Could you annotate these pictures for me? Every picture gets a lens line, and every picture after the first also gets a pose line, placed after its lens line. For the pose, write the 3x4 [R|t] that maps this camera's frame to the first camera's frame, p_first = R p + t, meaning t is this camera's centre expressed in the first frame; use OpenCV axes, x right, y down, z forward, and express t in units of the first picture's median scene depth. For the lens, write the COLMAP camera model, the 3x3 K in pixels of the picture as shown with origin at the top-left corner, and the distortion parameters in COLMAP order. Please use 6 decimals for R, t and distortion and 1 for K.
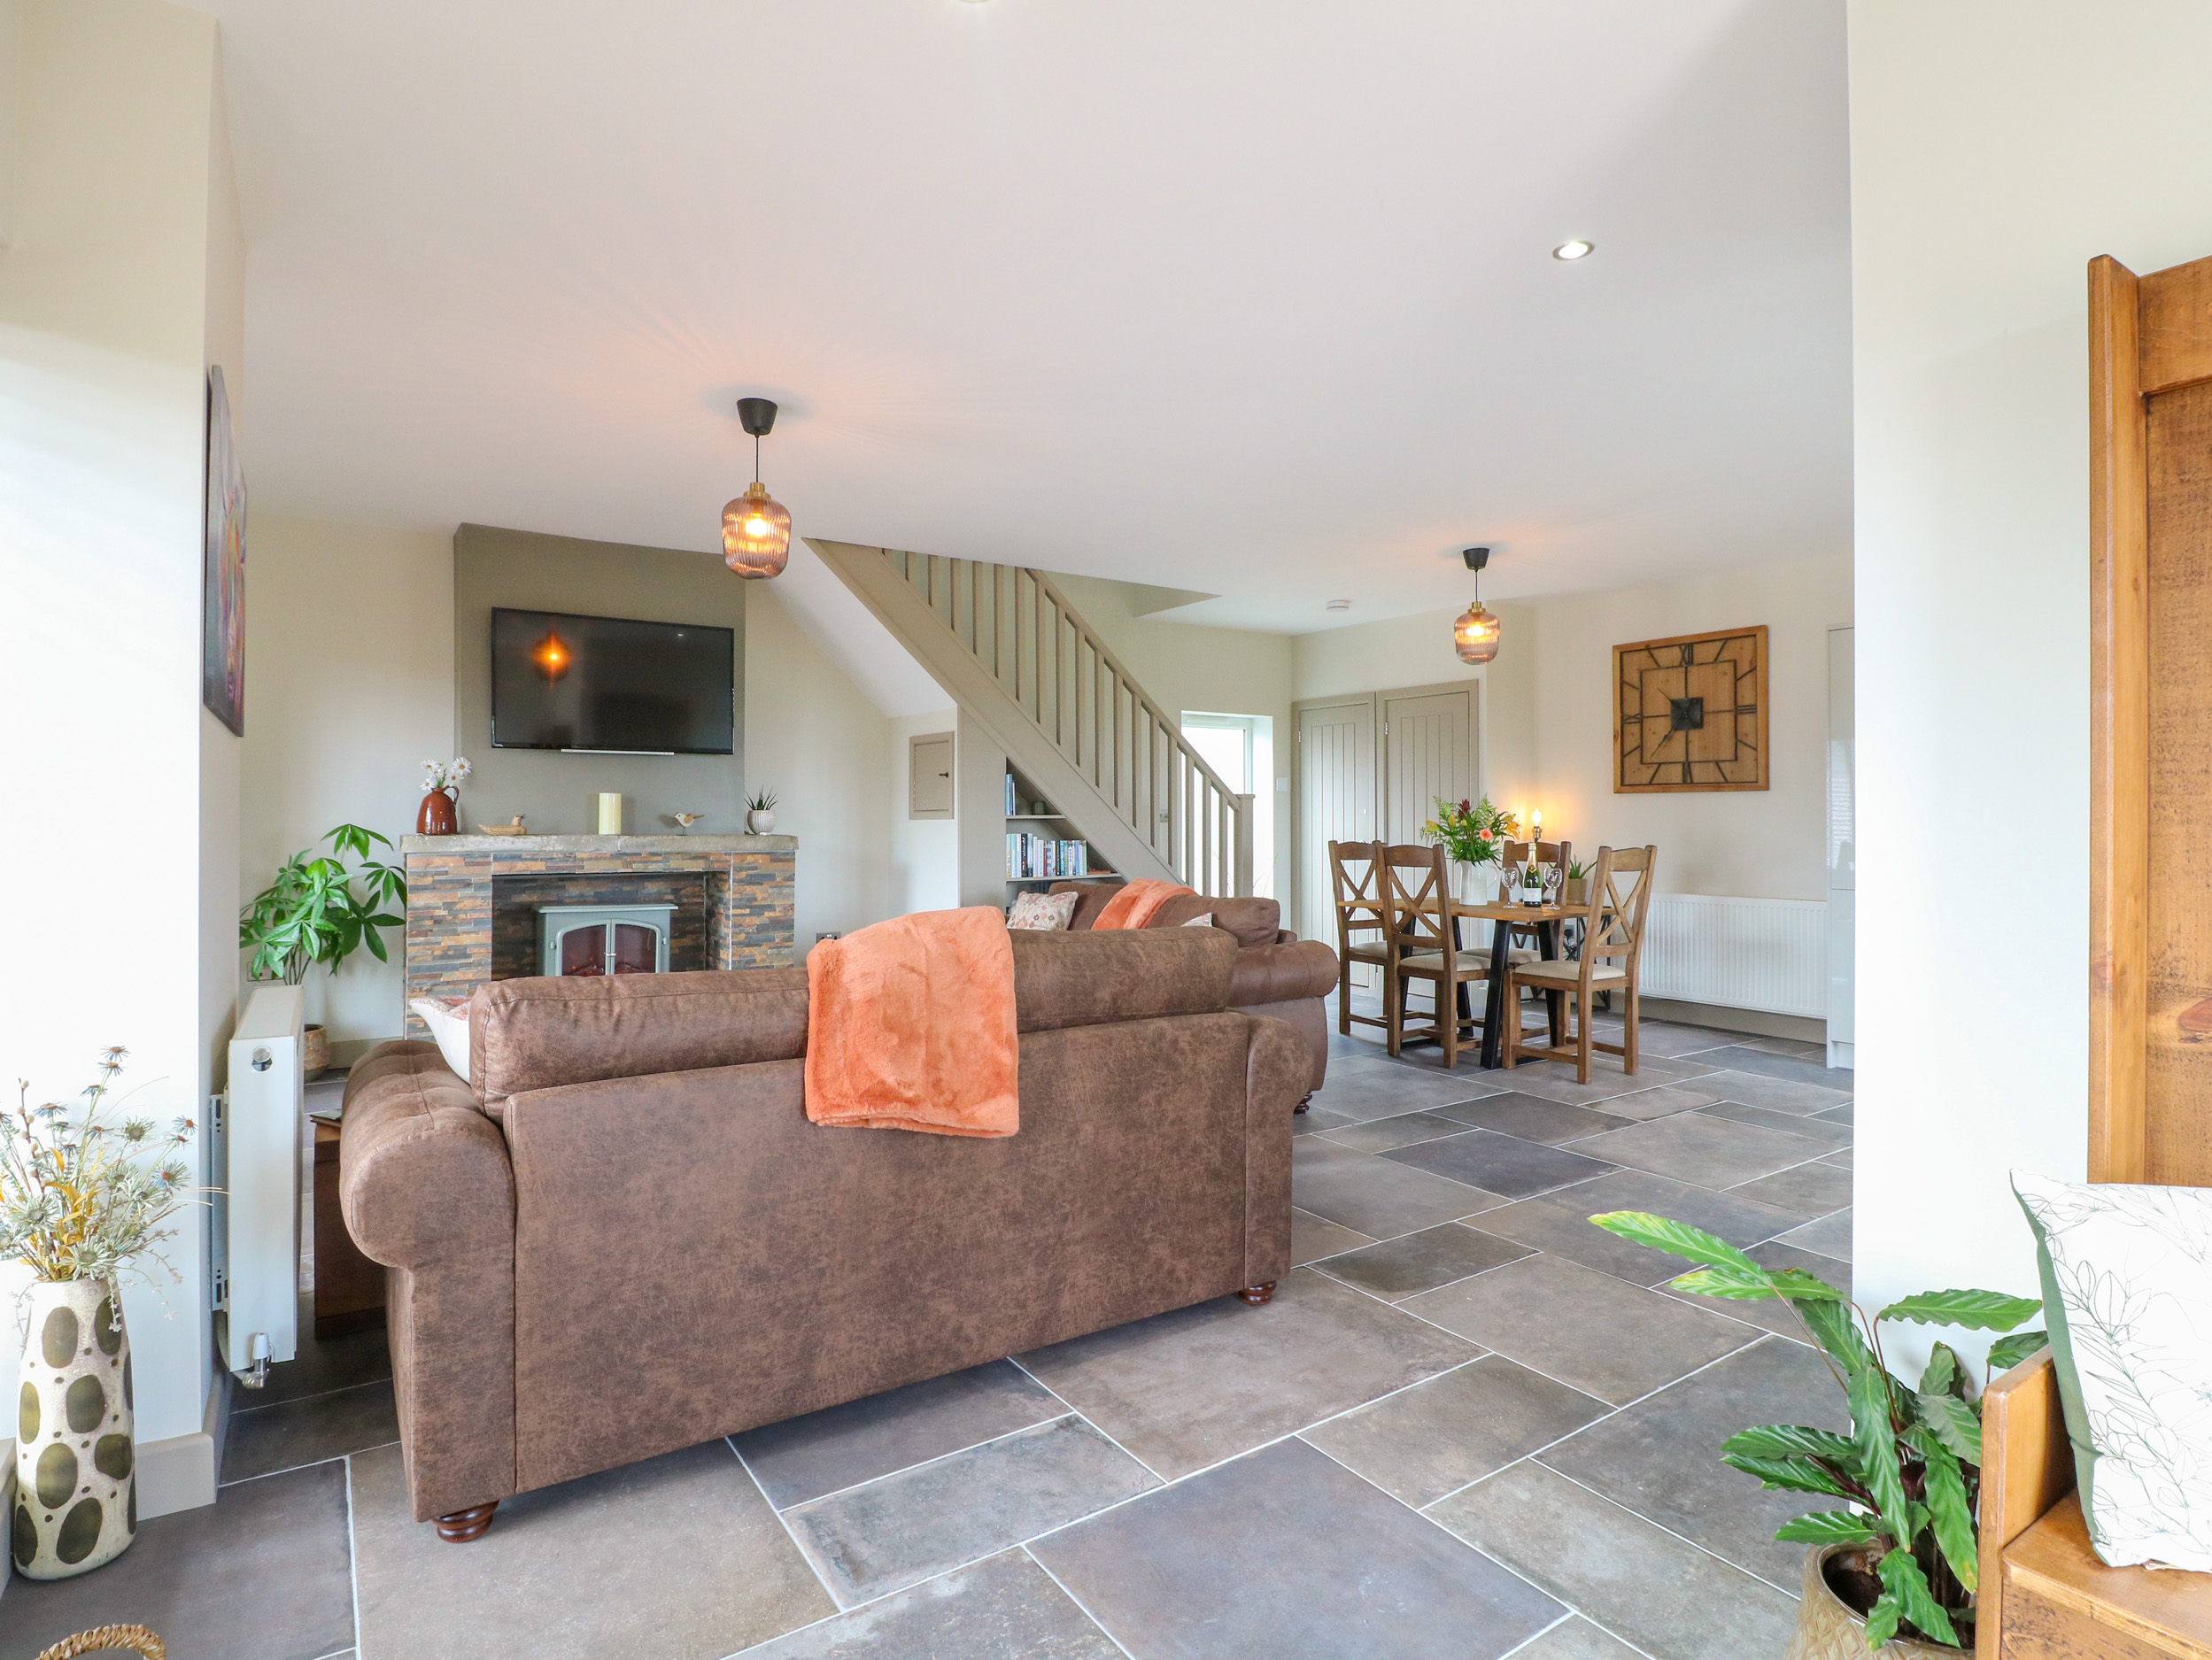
lens RADIAL K [[1155.5, 0, 1106.0], [0, 1155.5, 830.0], [0, 0, 1]] dist [-0.000705, -0.011579]
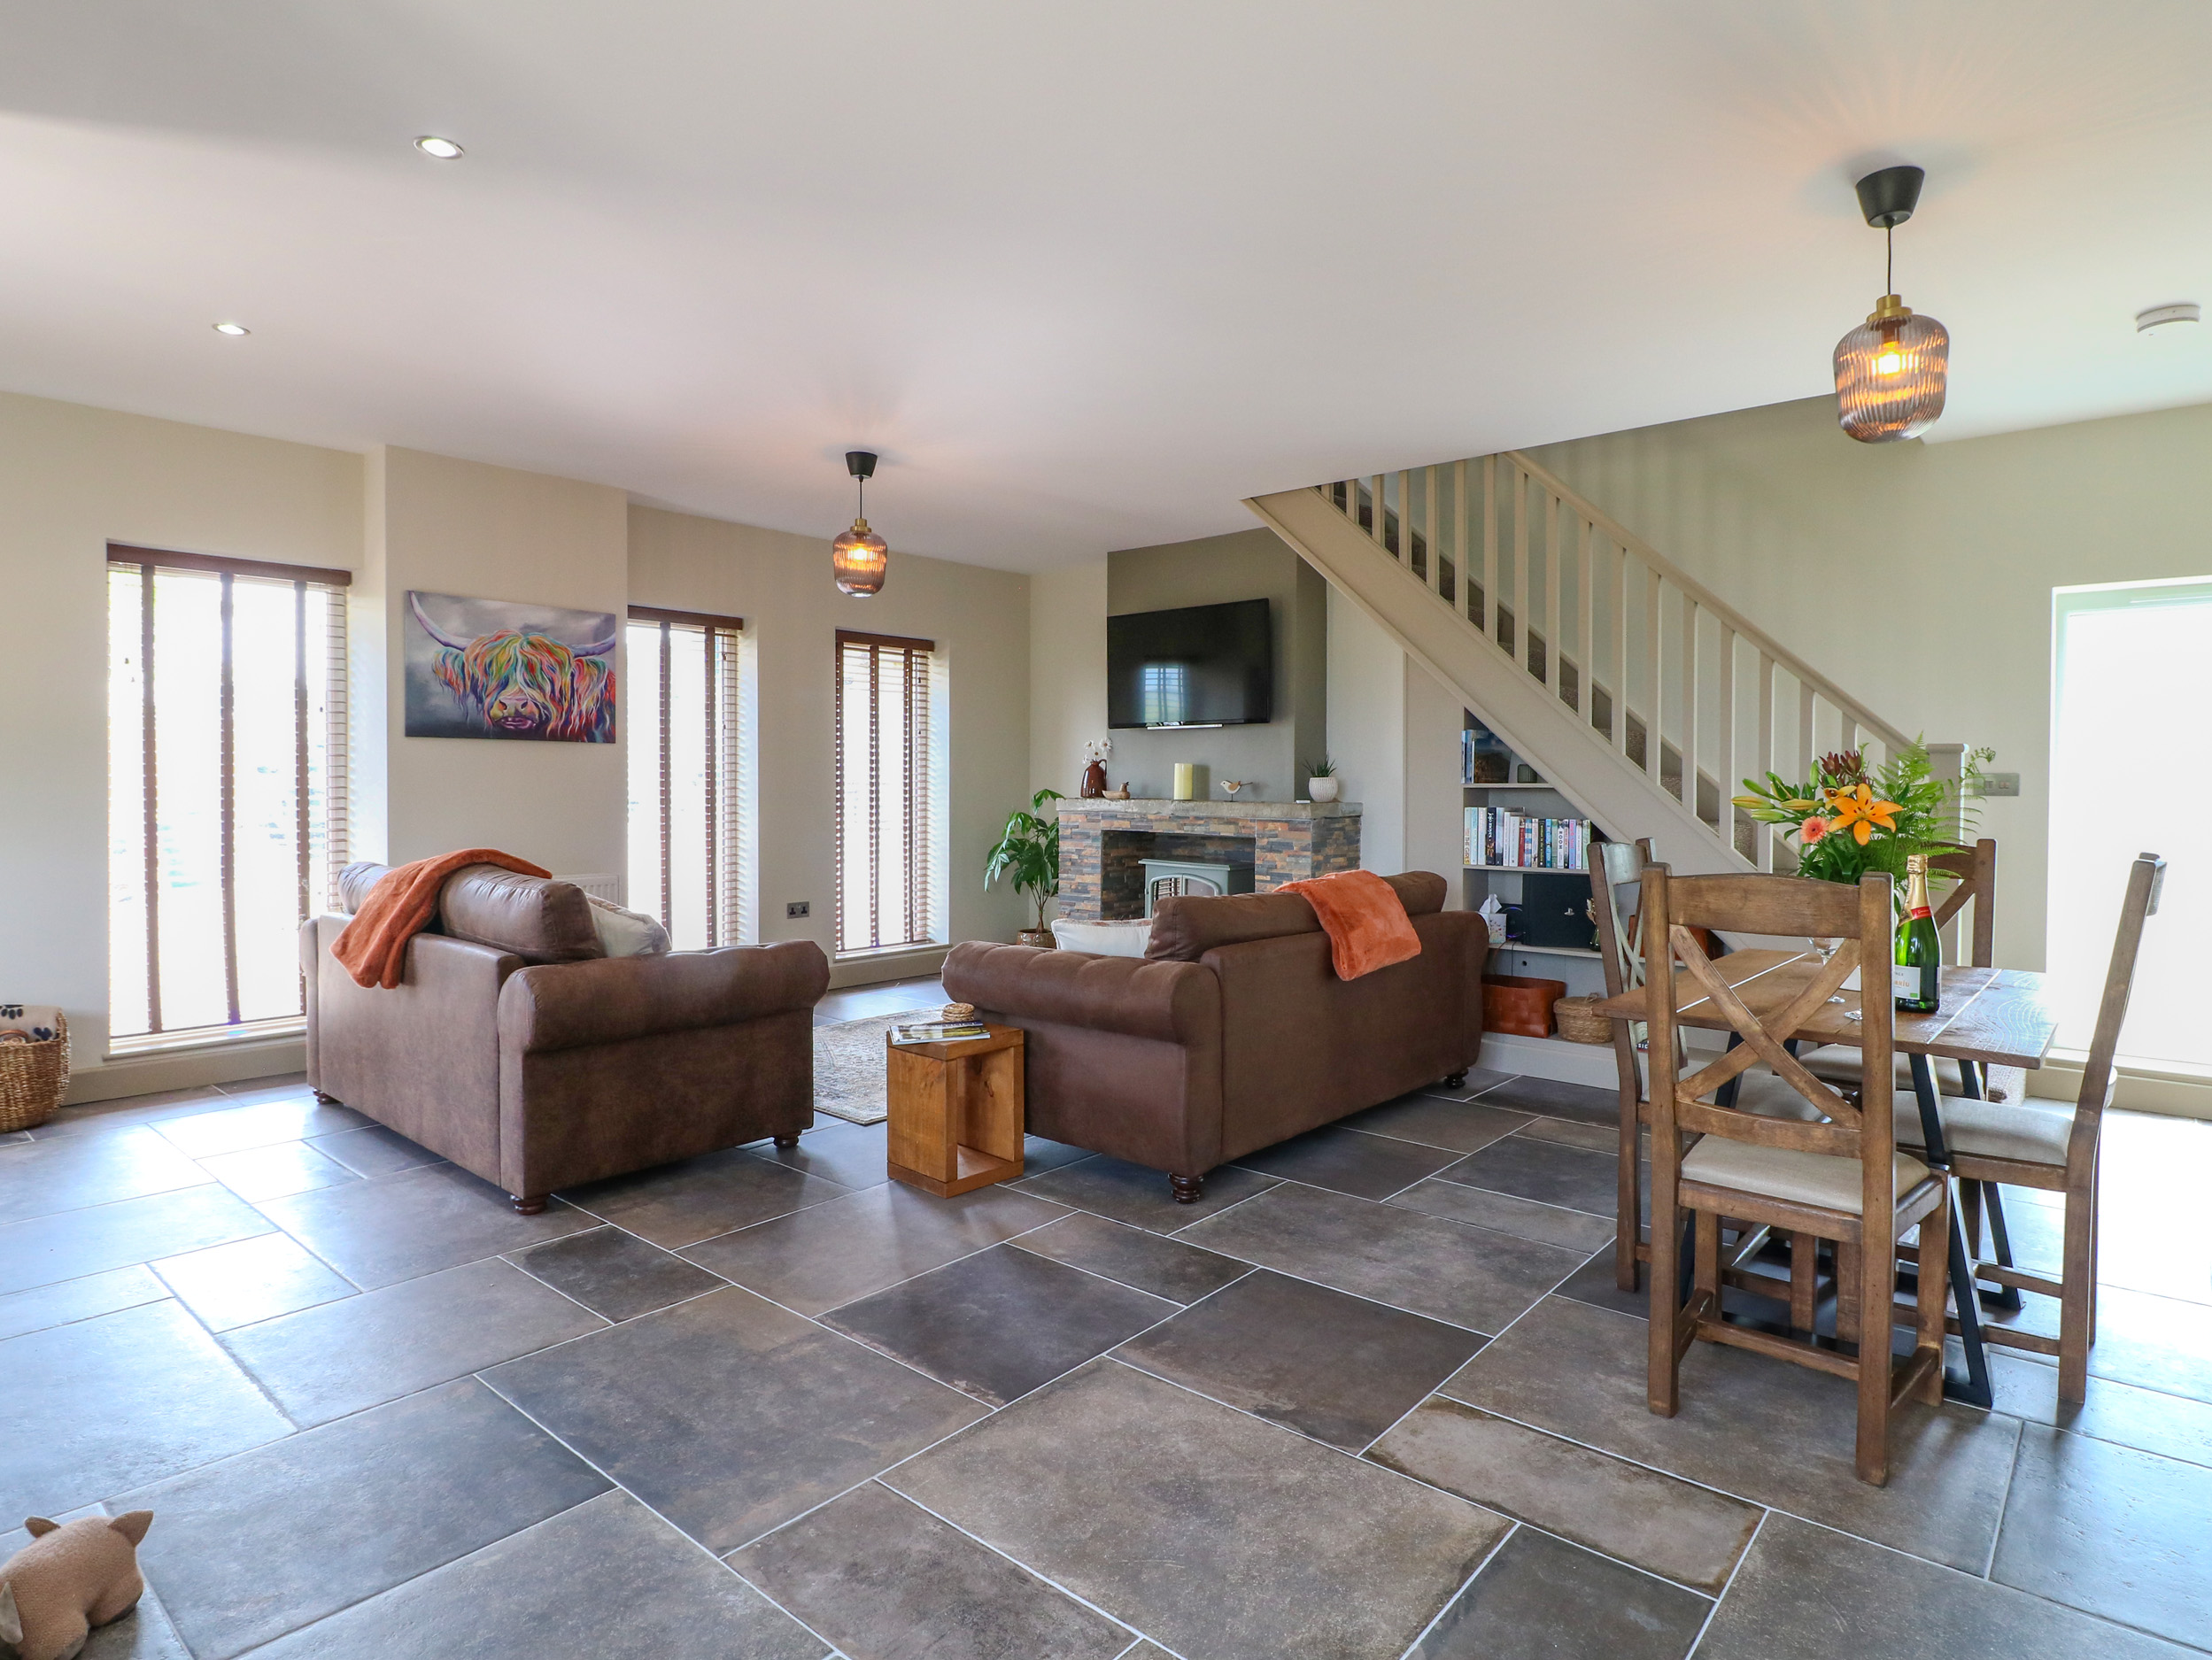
lens RADIAL K [[1232.5, 0, 1109.9], [0, 1232.5, 809.2], [0, 0, 1]] dist [-0.002208, -0.000596]
pose [[0.258247, 0.022554, -0.965816, 0.766820], [-0.011000, 0.999731, 0.020404, -0.011250], [0.966016, 0.005354, 0.258425, 0.656131]]
